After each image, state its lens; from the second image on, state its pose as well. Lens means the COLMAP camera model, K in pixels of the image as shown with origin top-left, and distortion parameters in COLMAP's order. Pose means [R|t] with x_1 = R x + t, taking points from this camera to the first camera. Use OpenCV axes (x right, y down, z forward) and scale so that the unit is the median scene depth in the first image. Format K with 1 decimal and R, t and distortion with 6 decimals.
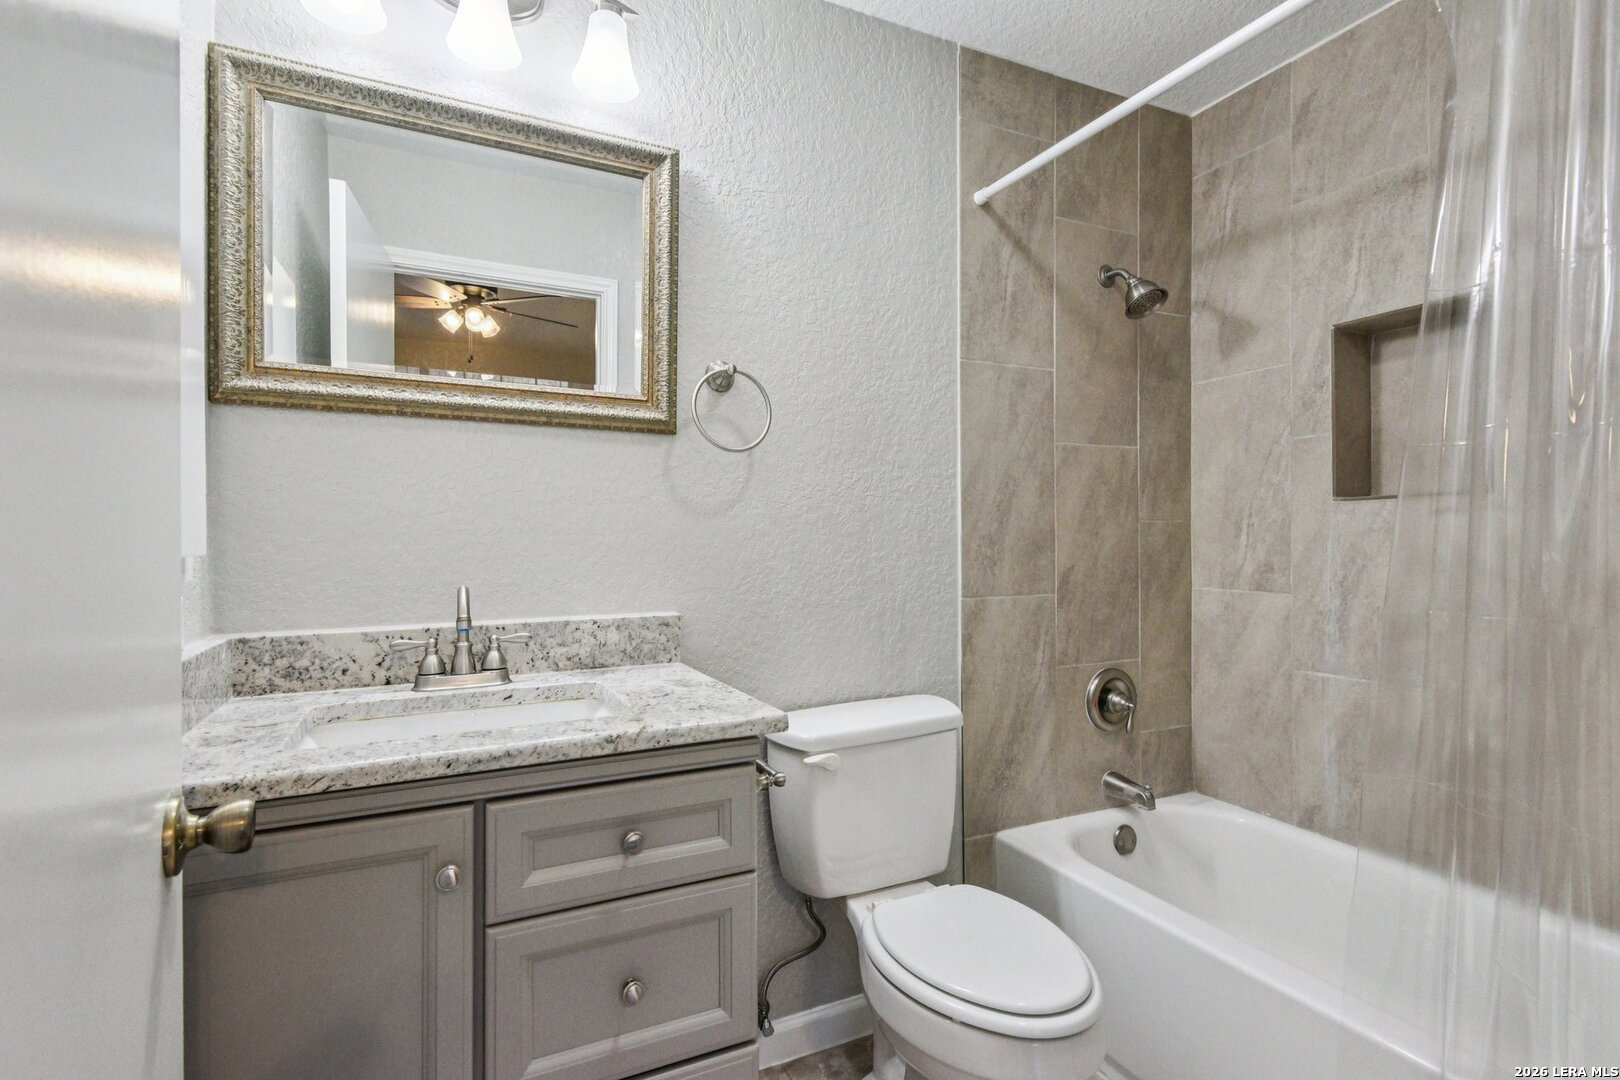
lens RADIAL K [[791.4, 0, 800.3], [0, 791.4, 546.0], [0, 0, 1]] dist [0.012047, -0.000471]
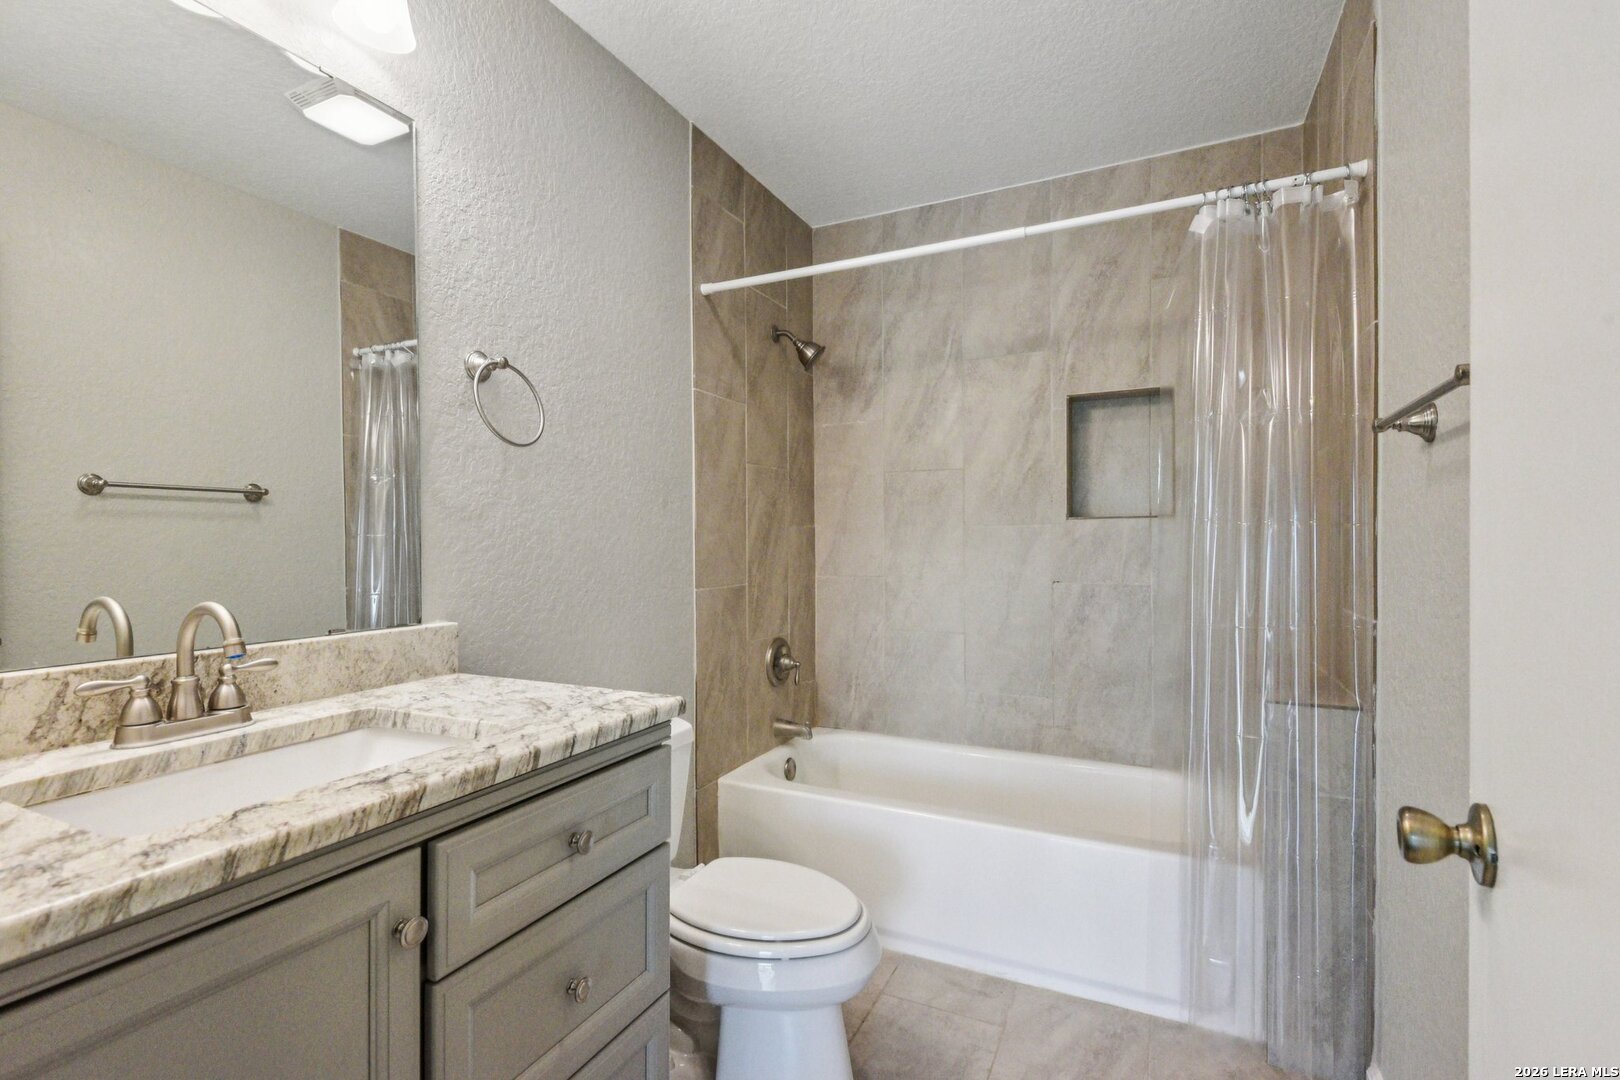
lens RADIAL K [[748.9, 0, 810.0], [0, 748.9, 540.0], [0, 0, 1]] dist [0.003278, 0.000036]
pose [[0.747056, -0.004333, 0.664748, -0.411162], [0.005353, 0.999986, 0.000502, -0.006687], [-0.664740, 0.003183, 0.747068, 0.061591]]
